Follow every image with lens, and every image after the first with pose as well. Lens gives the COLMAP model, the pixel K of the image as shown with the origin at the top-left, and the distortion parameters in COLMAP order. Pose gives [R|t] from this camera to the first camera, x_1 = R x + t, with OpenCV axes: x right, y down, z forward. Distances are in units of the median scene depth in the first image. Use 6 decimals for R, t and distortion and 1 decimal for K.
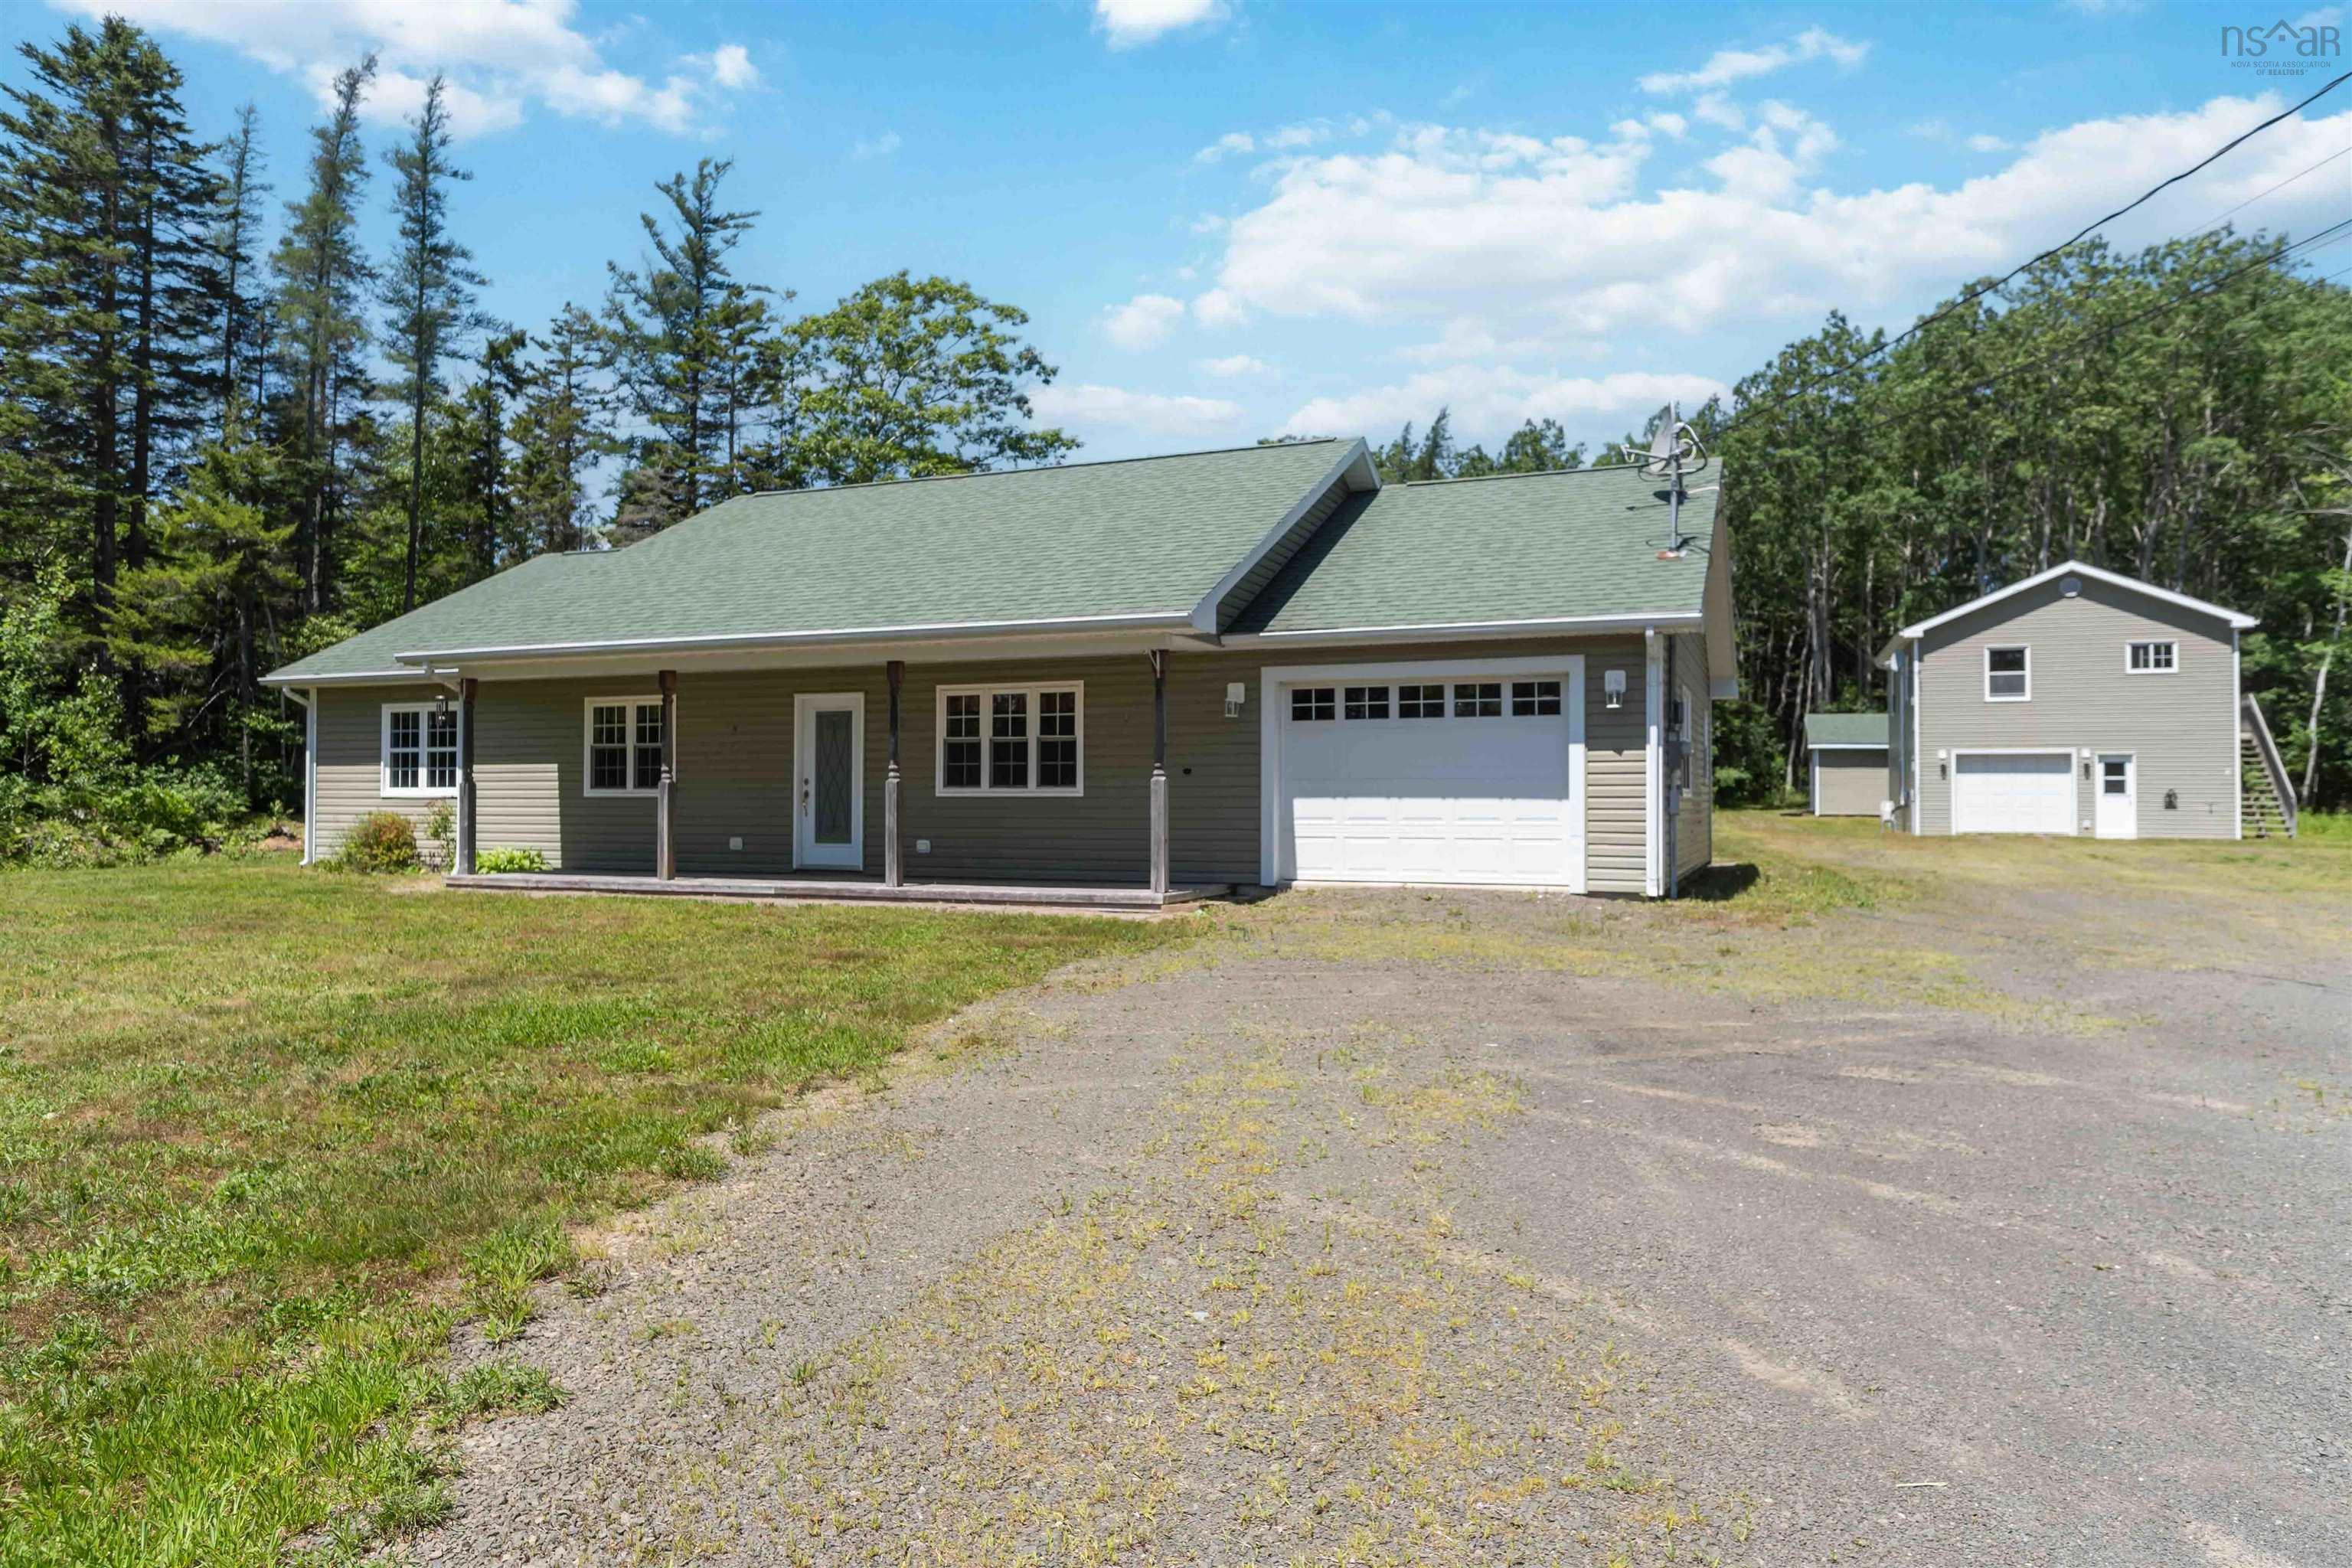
lens RADIAL K [[1602.7, 0, 1148.7], [0, 1602.7, 756.2], [0, 0, 1]] dist [-0.009989, 0.013749]
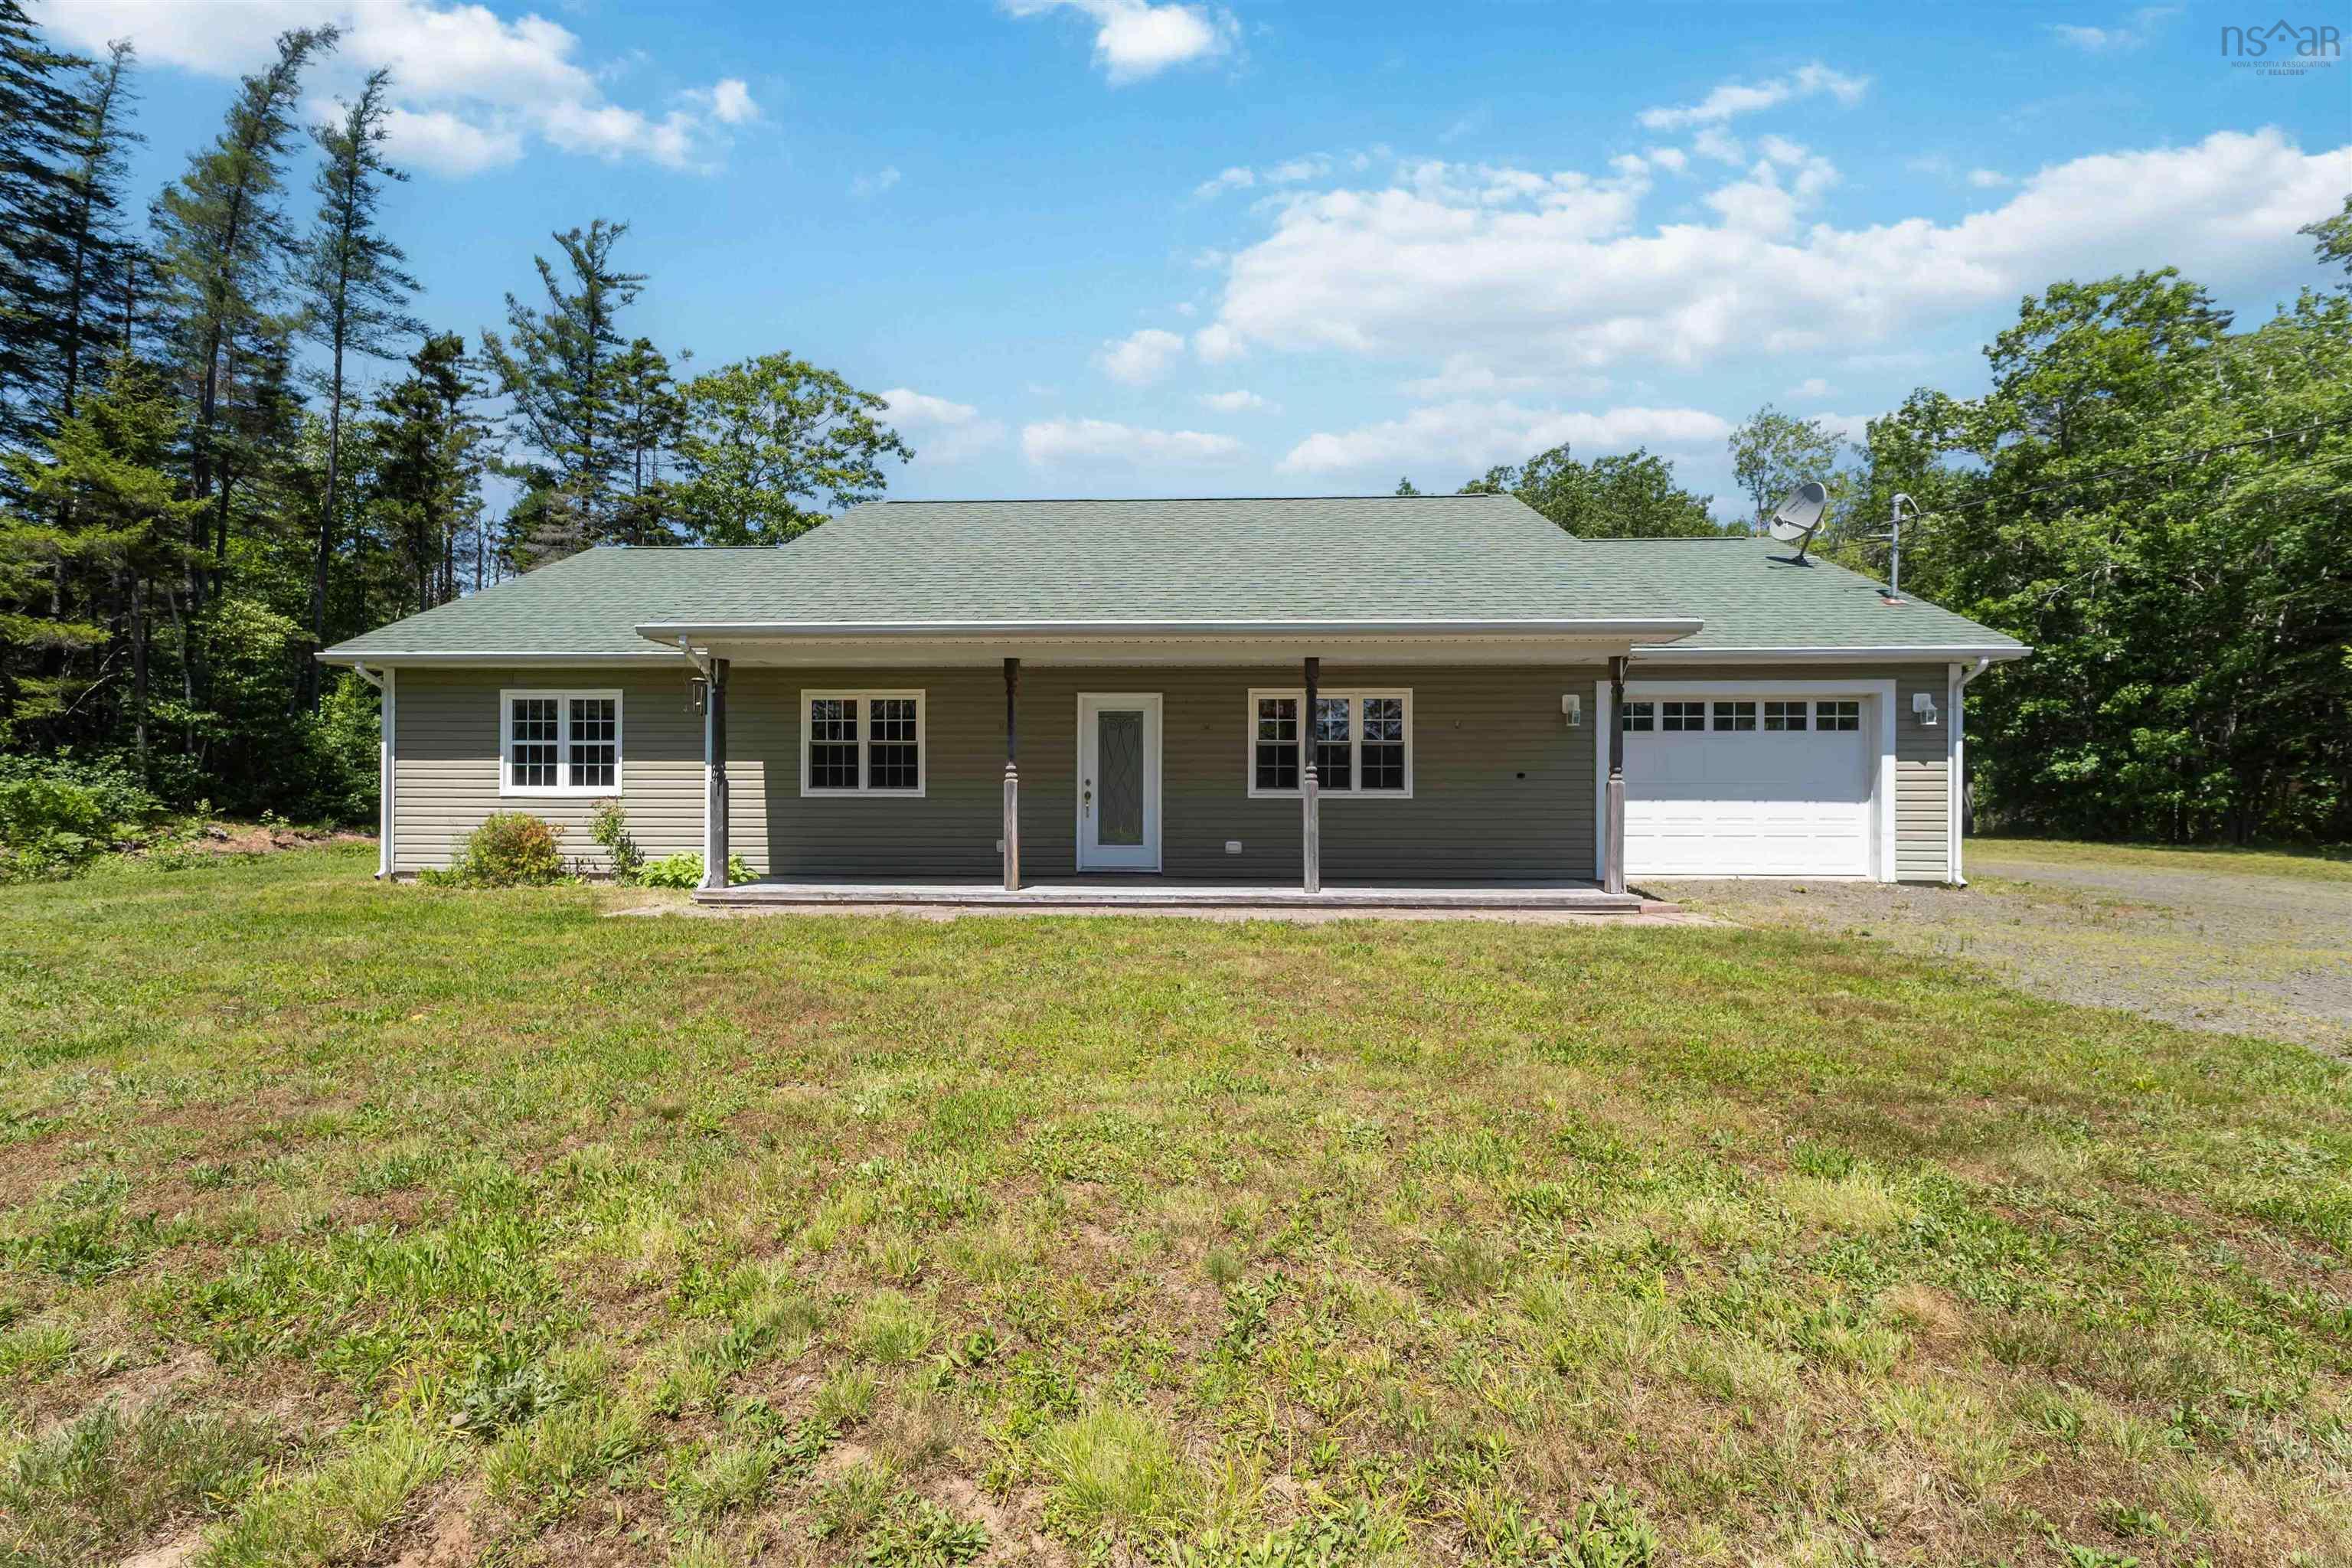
lens RADIAL K [[1048.1, 0, 1171.4], [0, 1048.1, 773.2], [0, 0, 1]] dist [0.002223, 0.001021]
pose [[0.927461, 0.009551, 0.373798, -0.362764], [-0.012056, 0.999918, 0.004365, 0.006177], [-0.373725, -0.008554, 0.927500, 0.342870]]
